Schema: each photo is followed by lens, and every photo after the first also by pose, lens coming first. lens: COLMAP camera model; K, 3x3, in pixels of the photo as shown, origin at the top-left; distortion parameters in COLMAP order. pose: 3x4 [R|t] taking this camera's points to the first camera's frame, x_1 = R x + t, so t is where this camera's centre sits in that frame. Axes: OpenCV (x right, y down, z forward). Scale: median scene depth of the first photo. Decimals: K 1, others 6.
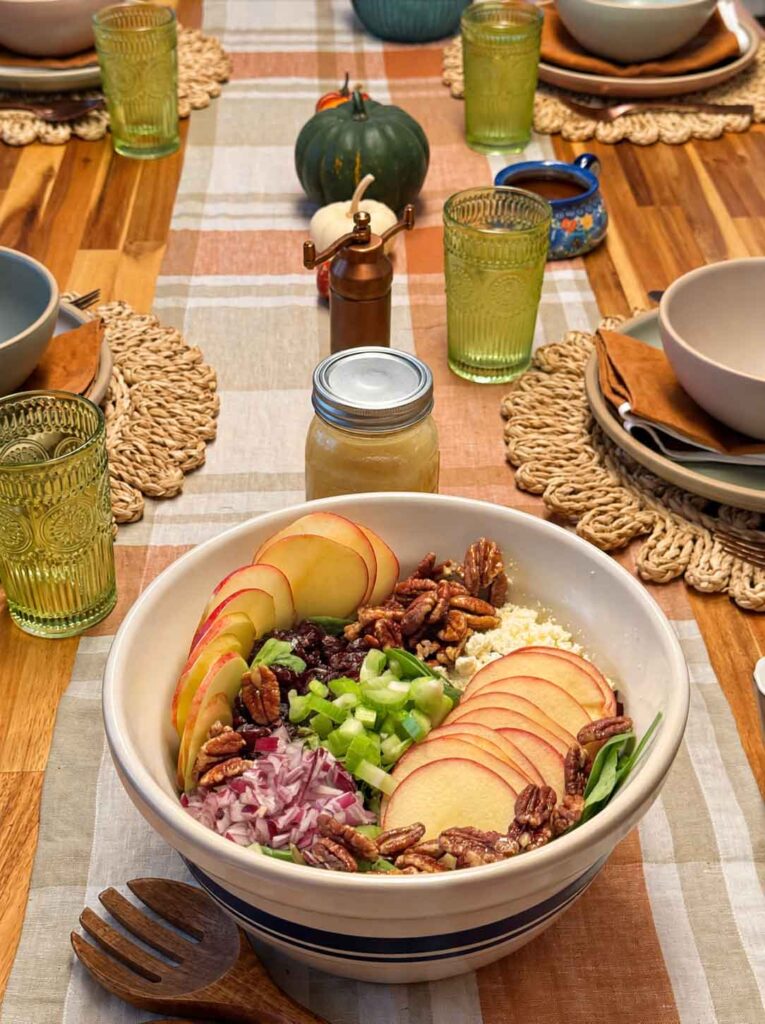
lens RADIAL K [[1568.9, 0, 382.5], [0, 1568.9, 512.0], [0, 0, 1]] dist [0.168505, -0.073190]
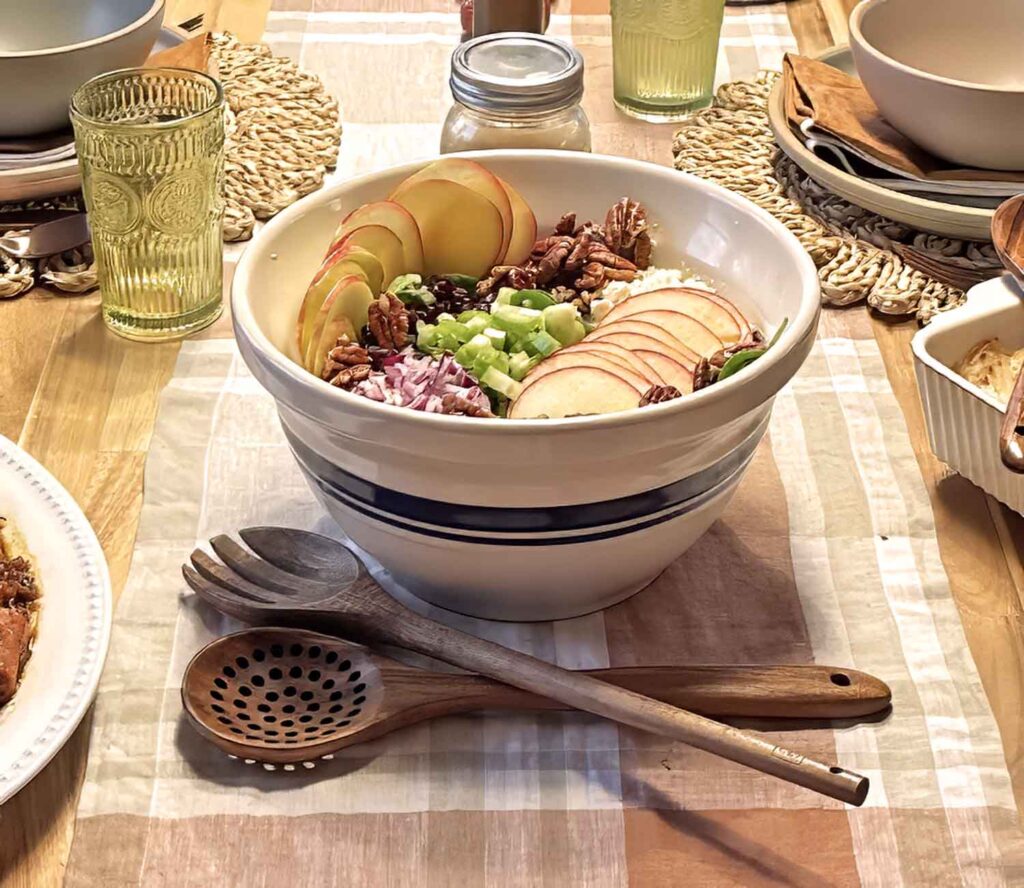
lens RADIAL K [[2799.9, 0, 513.9], [0, 2799.9, 95.7], [0, 0, 1]] dist [0.287644, -0.080636]
pose [[0.999484, 0.018785, -0.026062, 0.032182], [-0.023893, 0.976944, -0.212155, 0.259292], [0.021476, 0.212668, 0.976888, -0.542138]]
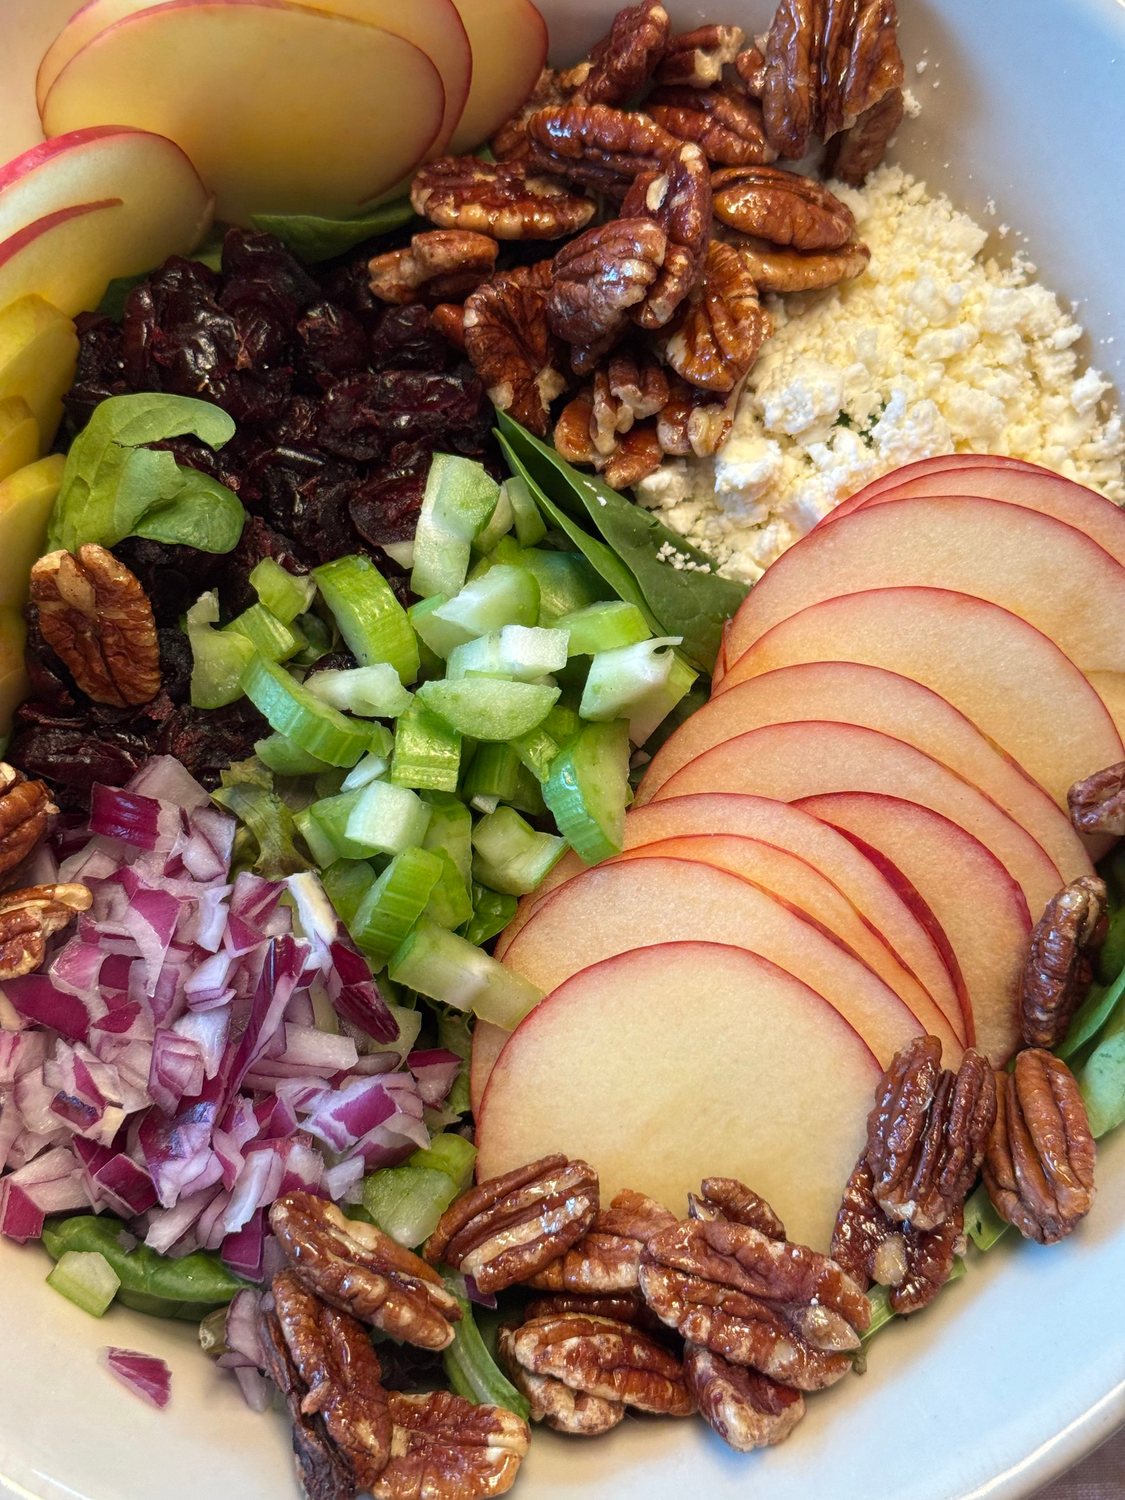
lens RADIAL K [[2298.2, 0, 562.5], [0, 2298.2, 750.0], [0, 0, 1]] dist [0.168505, -0.073190]
pose [[0.999048, 0.016560, 0.040361, -0.001697], [-0.040370, 0.701635, 0.711392, -0.150564], [-0.016538, -0.712344, 0.701635, 0.490058]]
